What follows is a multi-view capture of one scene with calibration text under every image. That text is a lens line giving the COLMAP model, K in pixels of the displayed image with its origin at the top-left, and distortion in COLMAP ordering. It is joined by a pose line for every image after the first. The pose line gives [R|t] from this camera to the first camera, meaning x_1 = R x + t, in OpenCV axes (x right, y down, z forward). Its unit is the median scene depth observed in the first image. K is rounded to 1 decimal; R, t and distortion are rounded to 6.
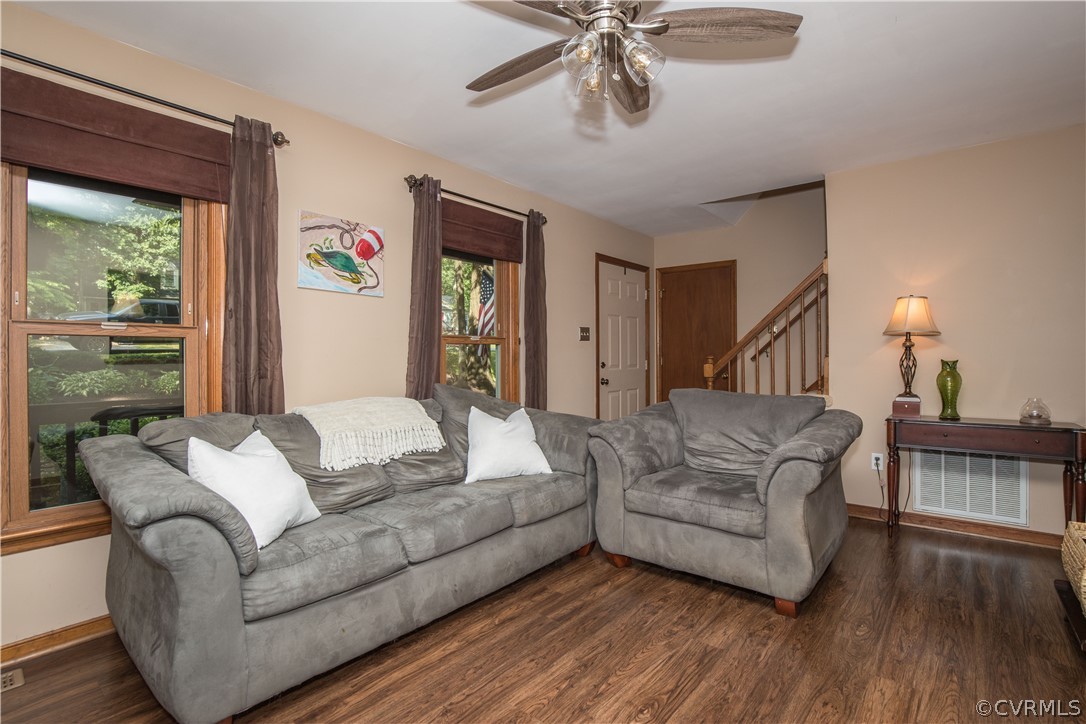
lens RADIAL K [[516.1, 0, 548.5], [0, 516.1, 356.6], [0, 0, 1]] dist [-0.027606, 0.000335]
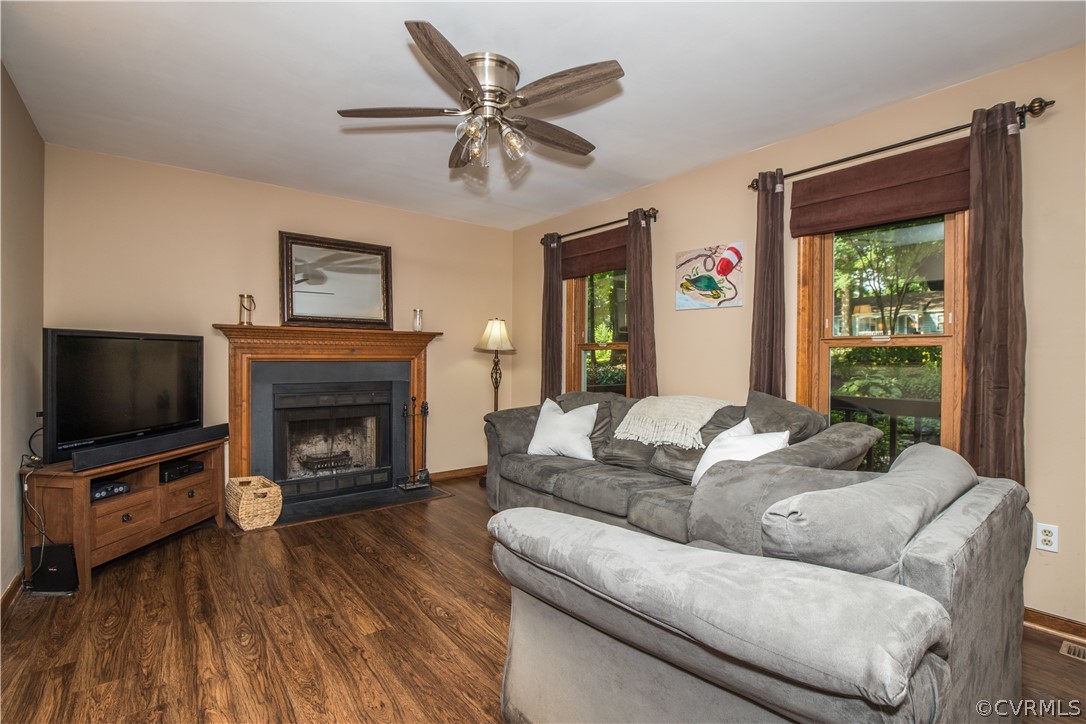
lens RADIAL K [[506.3, 0, 542.3], [0, 506.3, 362.9], [0, 0, 1]] dist [-0.018300, 0.000839]
pose [[-0.221128, 0.017161, -0.975094, 0.857202], [-0.002286, 0.999833, 0.018115, -0.017595], [0.975242, 0.006234, -0.221052, 0.903241]]
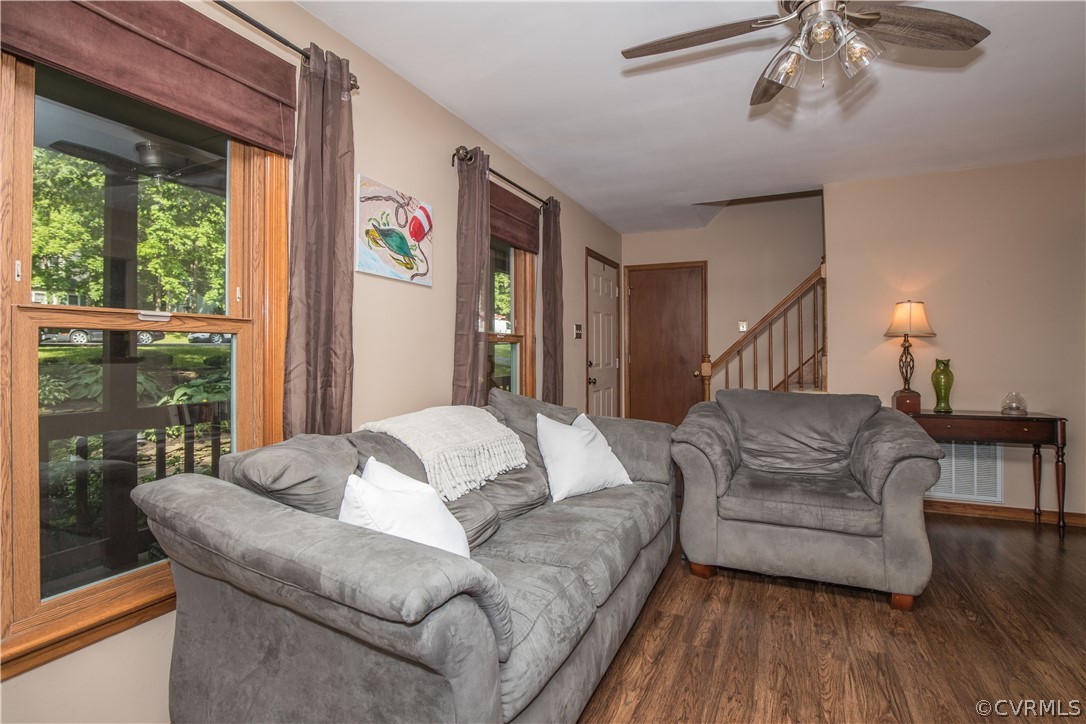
lens RADIAL K [[522.4, 0, 543.9], [0, 522.4, 349.1], [0, 0, 1]] dist [-0.026233, 0.000602]
pose [[0.968402, 0.001900, 0.249386, -0.387926], [-0.000427, 0.999982, -0.005959, -0.009120], [-0.249392, 0.005664, 0.968386, 0.137945]]
